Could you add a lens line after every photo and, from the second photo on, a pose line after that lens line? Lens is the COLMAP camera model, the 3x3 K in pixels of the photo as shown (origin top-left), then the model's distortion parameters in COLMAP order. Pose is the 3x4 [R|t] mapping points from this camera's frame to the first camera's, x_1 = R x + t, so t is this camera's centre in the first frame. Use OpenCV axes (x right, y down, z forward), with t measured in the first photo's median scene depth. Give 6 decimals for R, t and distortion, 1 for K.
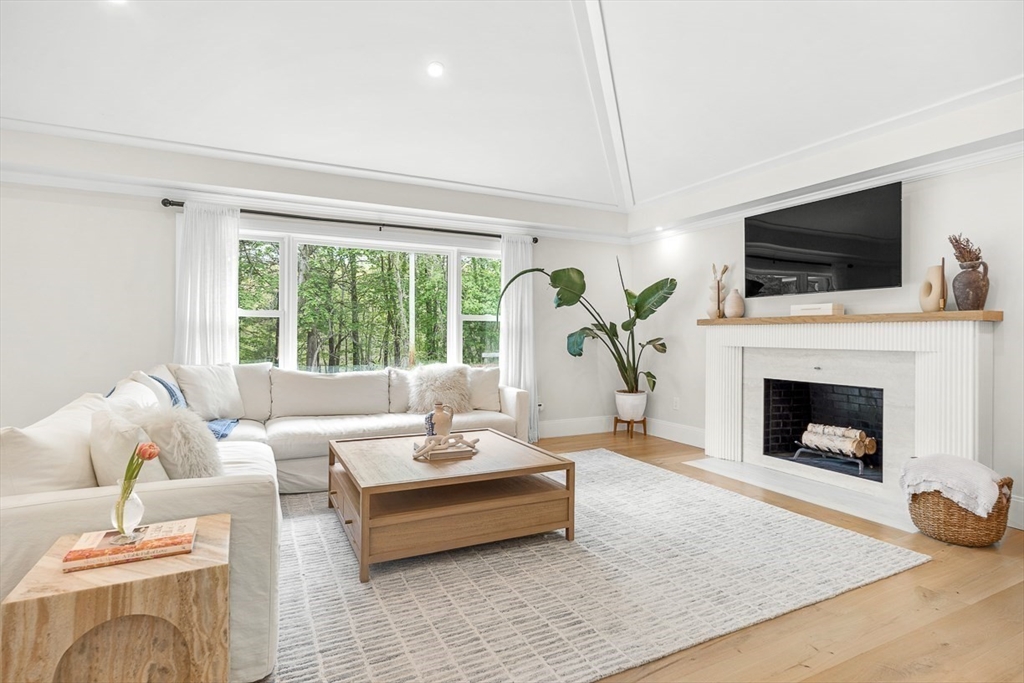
lens RADIAL K [[520.7, 0, 510.4], [0, 520.7, 335.1], [0, 0, 1]] dist [0.000130, -0.000565]
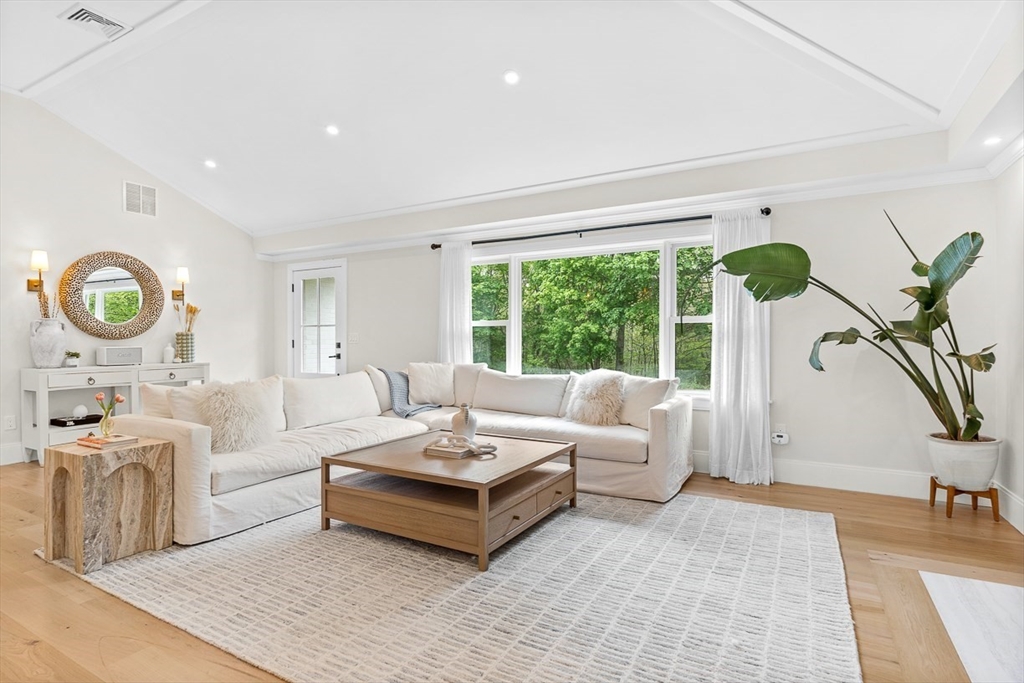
lens RADIAL K [[526.7, 0, 512.0], [0, 526.7, 341.5], [0, 0, 1]] dist [0.002133, 0.000080]
pose [[0.556535, -0.003617, -0.830816, 0.571555], [0.002693, 0.999993, -0.002549, 0.004412], [0.830820, -0.000819, 0.556541, 0.349488]]
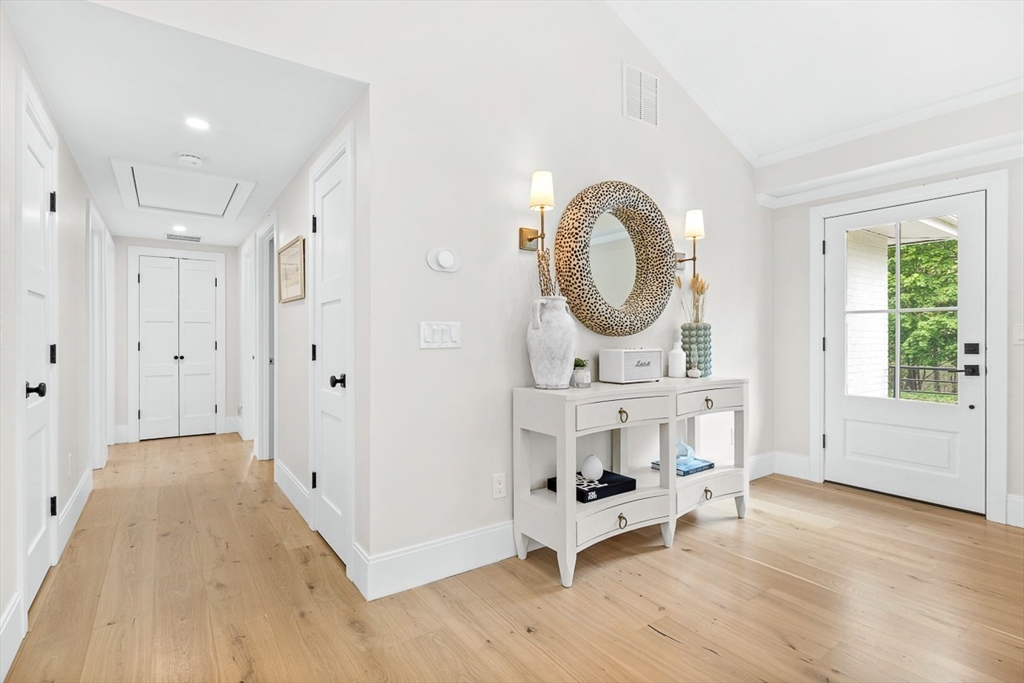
lens RADIAL K [[490.5, 0, 515.4], [0, 490.5, 337.7], [0, 0, 1]] dist [0.000769, 0.000277]
pose [[0.155970, -0.003957, -0.987754, -0.344654], [-0.002862, 0.999986, -0.004458, -0.000325], [0.987758, 0.003522, 0.155957, 0.027069]]
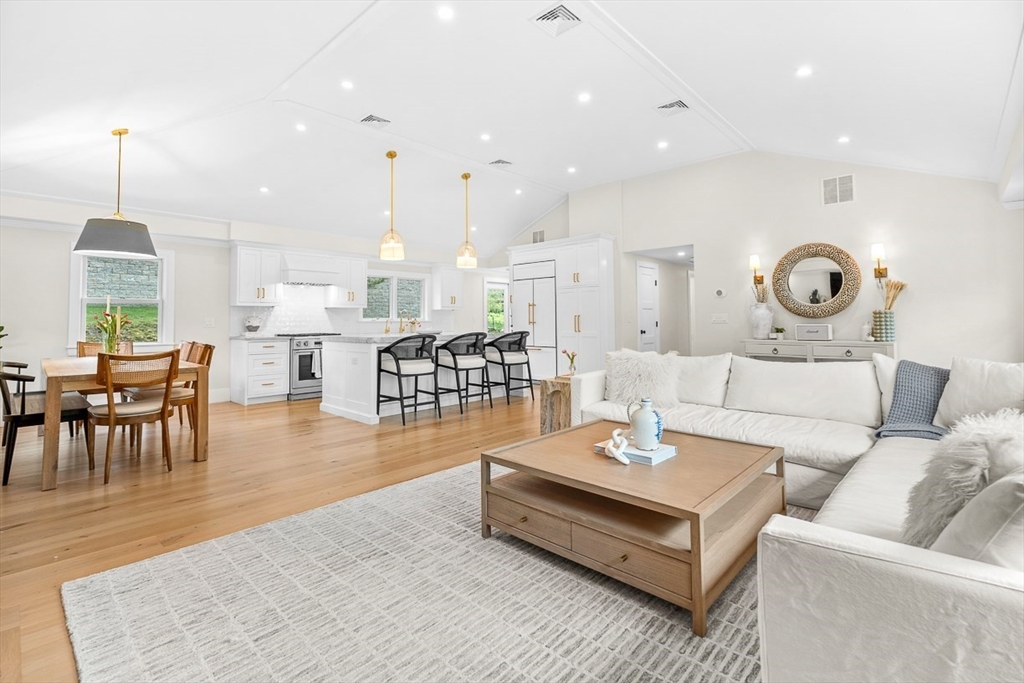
lens RADIAL K [[466.3, 0, 515.1], [0, 466.3, 304.1], [0, 0, 1]] dist [-0.016506, 0.000926]
pose [[-0.937407, -0.011983, -0.348029, 0.237413], [-0.000099, 0.999417, -0.034145, -0.000895], [0.348235, -0.031973, -0.936862, 1.169624]]
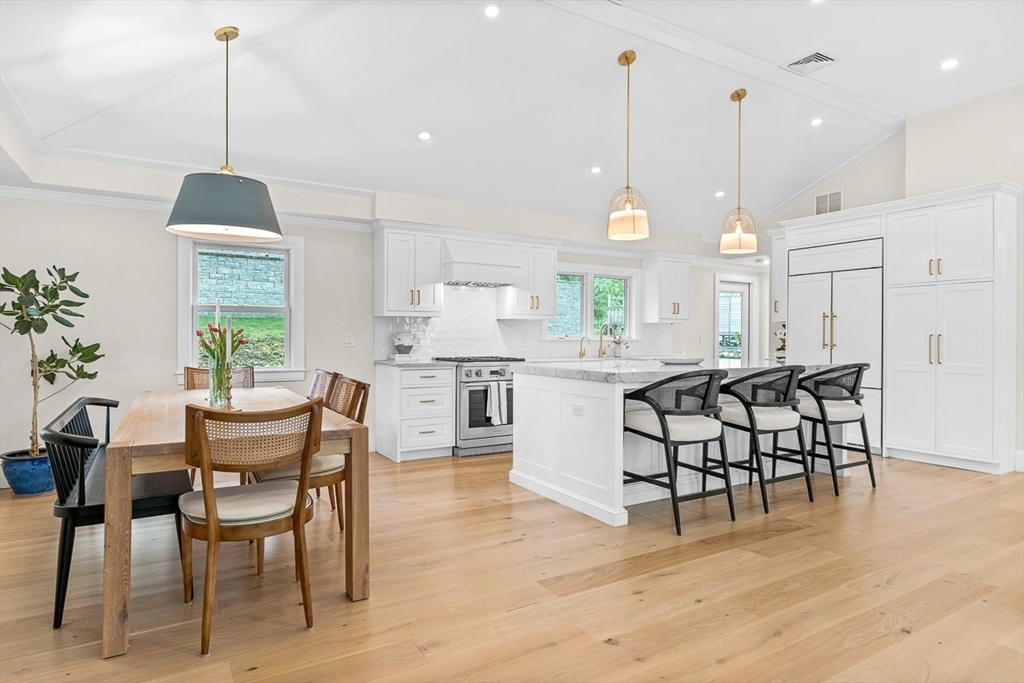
lens RADIAL K [[564.7, 0, 507.0], [0, 564.7, 339.2], [0, 0, 1]] dist [0.003918, 0.000374]
pose [[-0.997419, -0.009474, -0.071178, 0.373534], [-0.010129, 0.999910, 0.008849, -0.008915], [0.071088, 0.009547, -0.997424, 0.735422]]
